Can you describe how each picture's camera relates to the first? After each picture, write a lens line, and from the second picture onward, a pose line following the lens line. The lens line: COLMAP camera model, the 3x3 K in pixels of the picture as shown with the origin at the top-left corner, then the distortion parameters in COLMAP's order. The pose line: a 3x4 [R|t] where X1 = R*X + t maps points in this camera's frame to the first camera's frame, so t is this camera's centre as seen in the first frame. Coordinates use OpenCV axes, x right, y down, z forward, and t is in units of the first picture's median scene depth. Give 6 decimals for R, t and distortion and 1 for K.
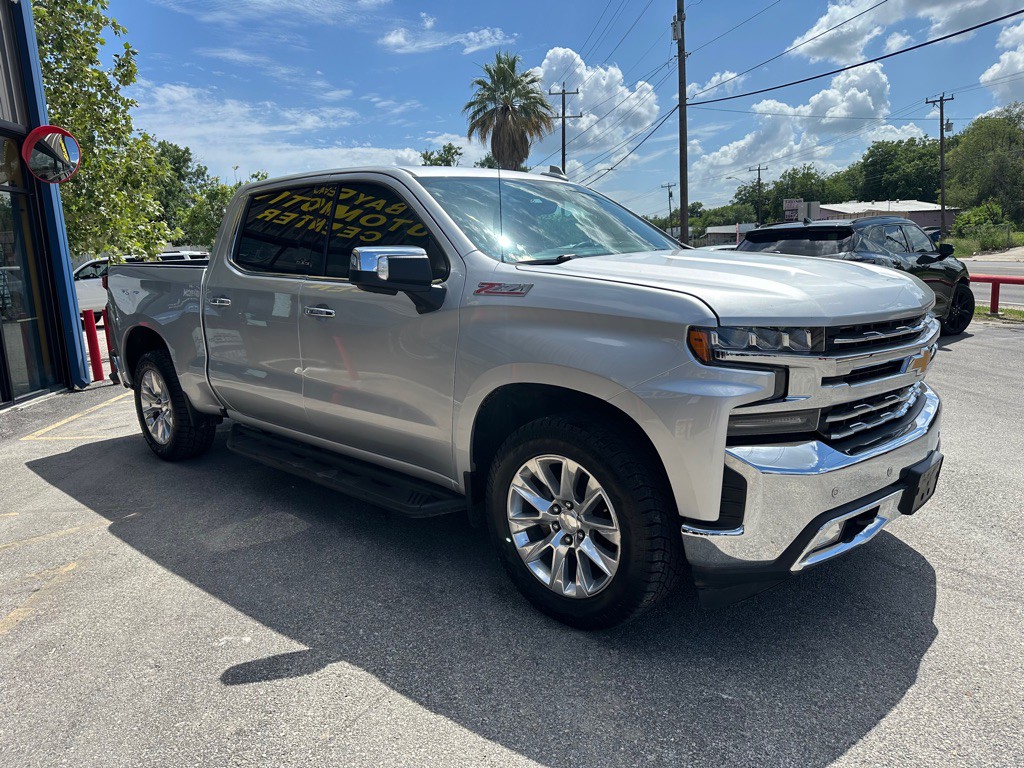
lens RADIAL K [[721.4, 0, 513.8], [0, 721.4, 381.1], [0, 0, 1]] dist [0.062686, -0.074857]
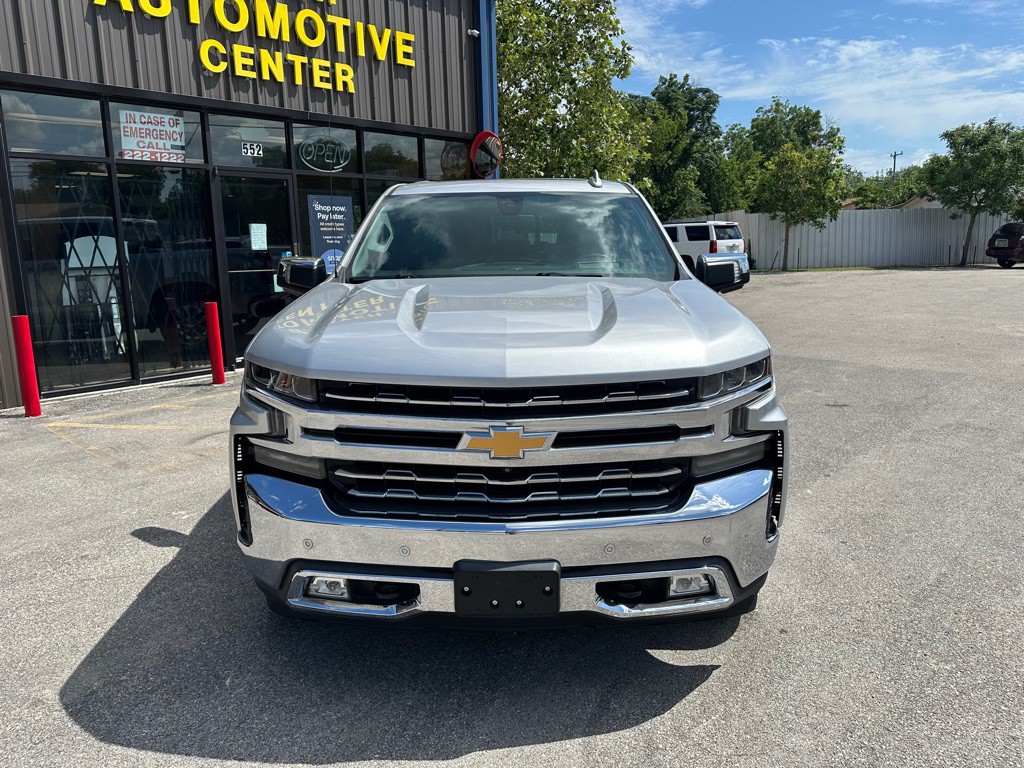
lens RADIAL K [[739.5, 0, 515.7], [0, 739.5, 370.7], [0, 0, 1]] dist [0.038148, -0.043792]
pose [[0.676097, 0.172705, -0.716286, 0.260528], [-0.148658, 0.984123, 0.096967, -0.043522], [0.721661, 0.040922, 0.691037, 0.097380]]
